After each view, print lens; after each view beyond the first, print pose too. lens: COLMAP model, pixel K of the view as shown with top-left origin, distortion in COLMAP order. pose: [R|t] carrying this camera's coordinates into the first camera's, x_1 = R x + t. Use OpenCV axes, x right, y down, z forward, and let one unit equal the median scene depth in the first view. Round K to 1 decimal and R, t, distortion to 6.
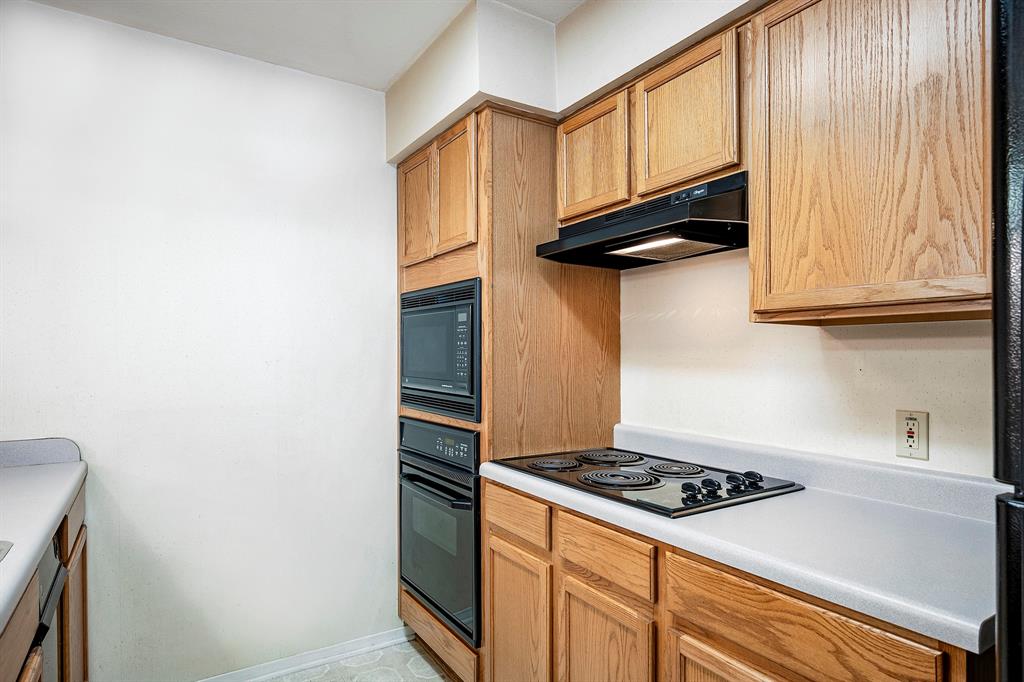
lens RADIAL K [[560.5, 0, 496.1], [0, 560.5, 353.8], [0, 0, 1]] dist [0.000087, -0.000557]
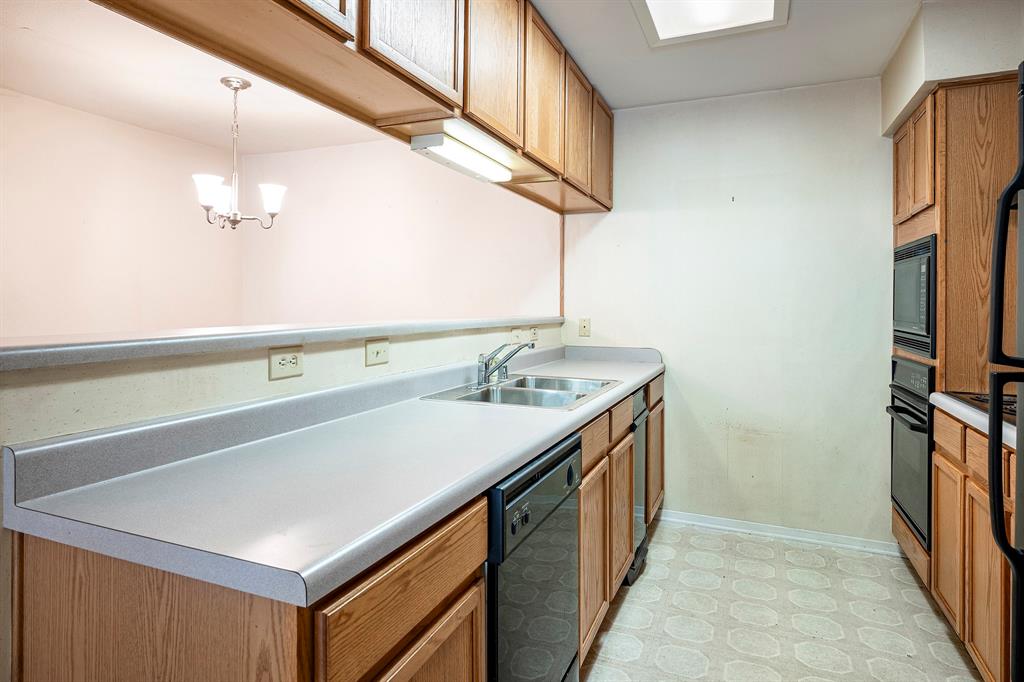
lens RADIAL K [[577.2, 0, 511.0], [0, 577.2, 305.3], [0, 0, 1]] dist [0.000840, 0.000140]
pose [[0.579918, 0.006661, -0.814648, 0.431905], [-0.009166, 0.999957, 0.001651, 0.018021], [0.814623, 0.006510, 0.579954, -0.408148]]
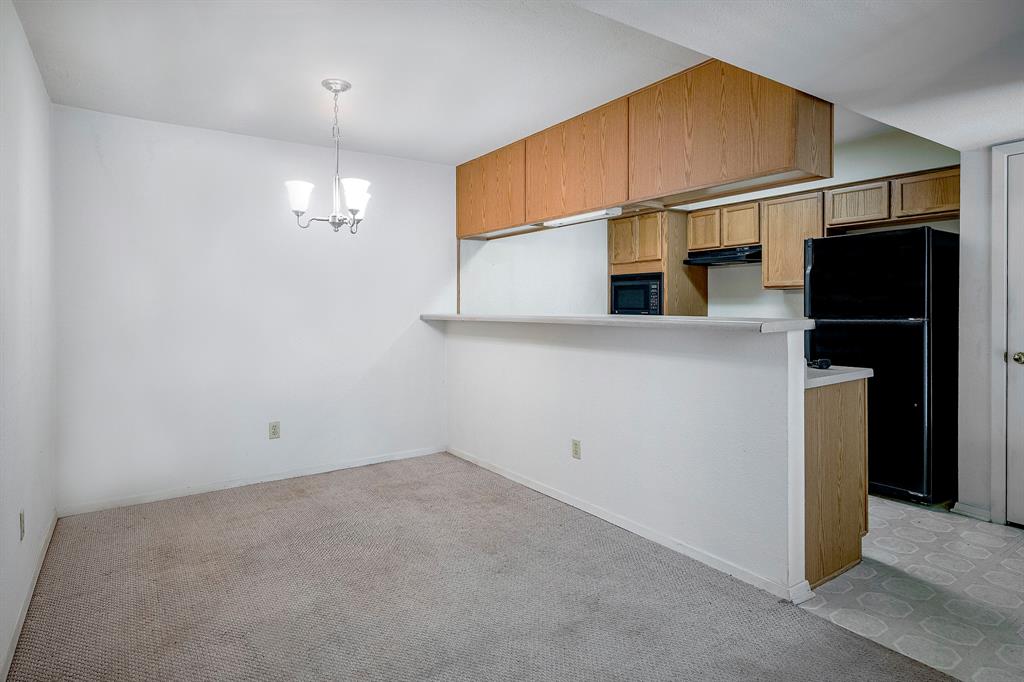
lens RADIAL K [[567.0, 0, 511.1], [0, 567.0, 312.8], [0, 0, 1]] dist [0.001921, 0.000139]
pose [[0.999223, -0.001704, 0.039382, -0.860976], [0.001516, 0.999987, 0.004802, 0.047081], [-0.039390, -0.004738, 0.999213, -1.698425]]
